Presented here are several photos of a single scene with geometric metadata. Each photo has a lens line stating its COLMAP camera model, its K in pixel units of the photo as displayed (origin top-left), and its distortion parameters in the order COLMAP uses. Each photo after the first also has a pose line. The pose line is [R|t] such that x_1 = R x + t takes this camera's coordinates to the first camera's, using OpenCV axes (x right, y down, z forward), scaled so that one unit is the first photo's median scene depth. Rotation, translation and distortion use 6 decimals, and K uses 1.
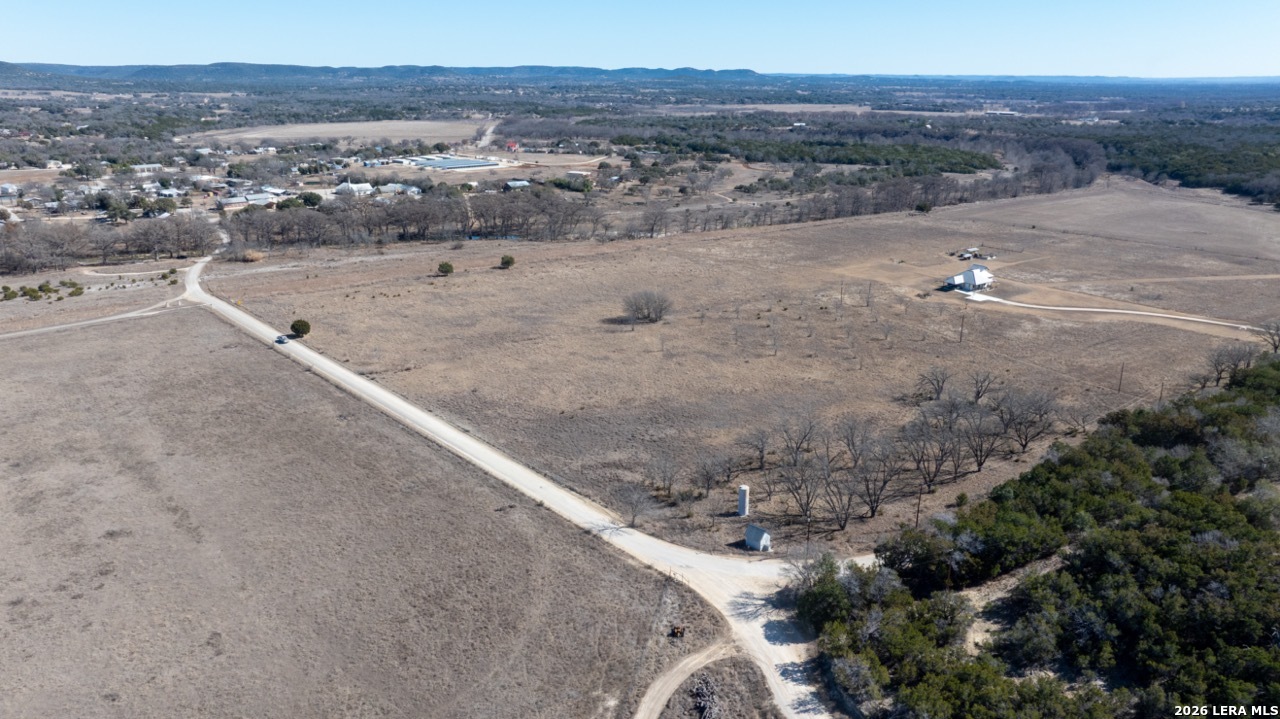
lens RADIAL K [[896.0, 0, 640.3], [0, 896.0, 356.2], [0, 0, 1]] dist [-0.036968, 0.032227]
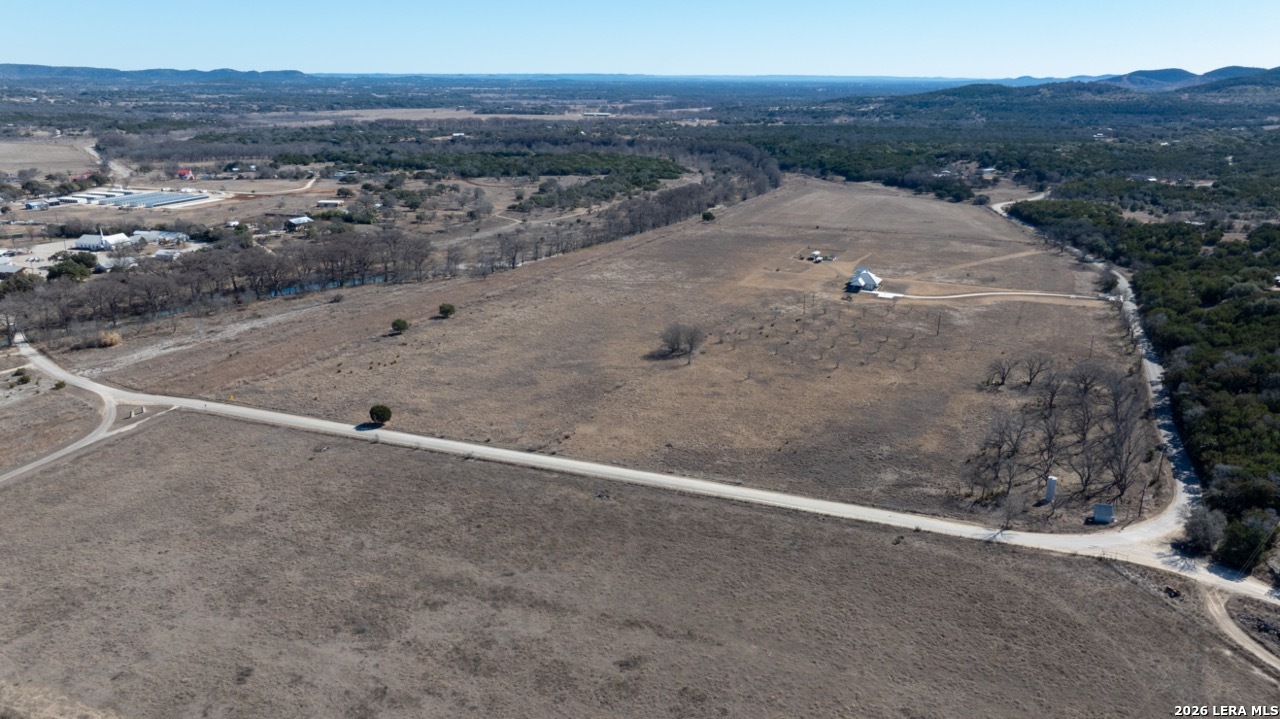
lens RADIAL K [[896.0, 0, 637.7], [0, 896.0, 362.0], [0, 0, 1]] dist [-0.036968, 0.032227]
pose [[0.885885, -0.141390, 0.441833, -0.213166], [0.138183, 0.989614, 0.039624, -0.032779], [-0.442847, 0.025951, 0.896222, 0.034364]]
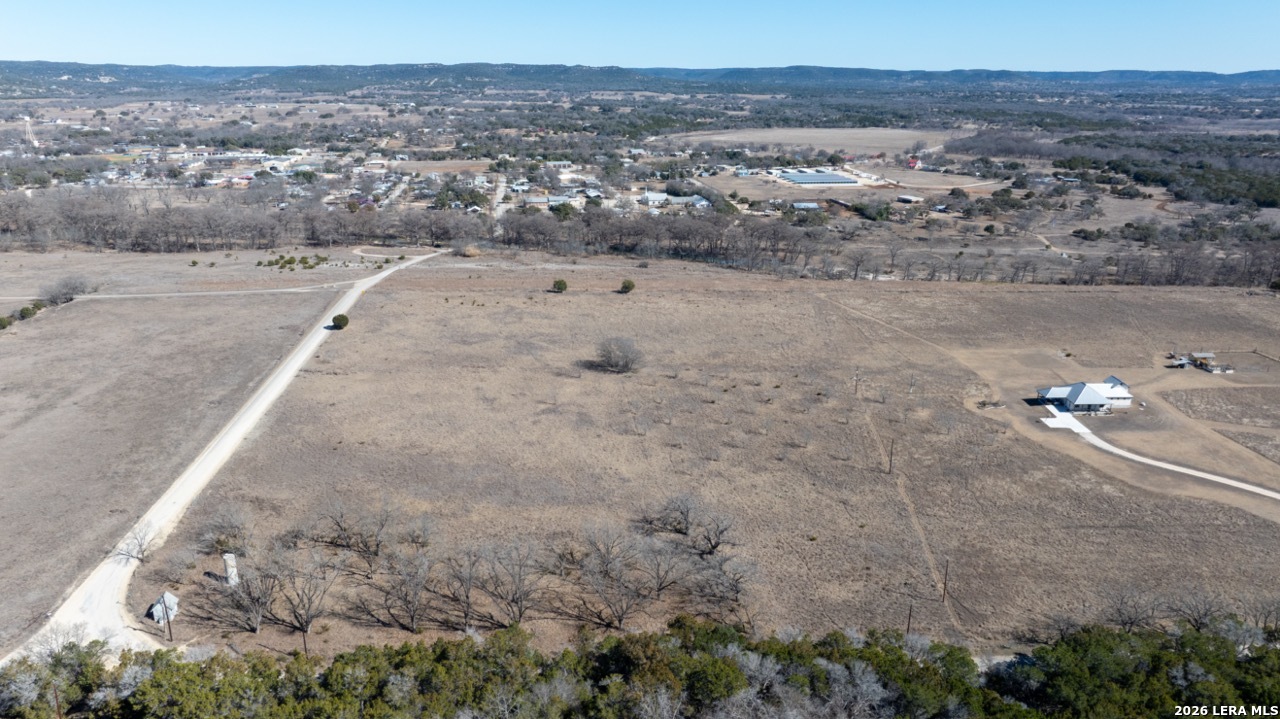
lens RADIAL K [[896.0, 0, 645.5], [0, 896.0, 361.9], [0, 0, 1]] dist [-0.036968, 0.032227]
pose [[0.814710, 0.175768, -0.552587, 0.232867], [-0.173513, 0.983186, 0.056915, -0.045303], [0.553300, 0.049512, 0.831509, 0.103314]]
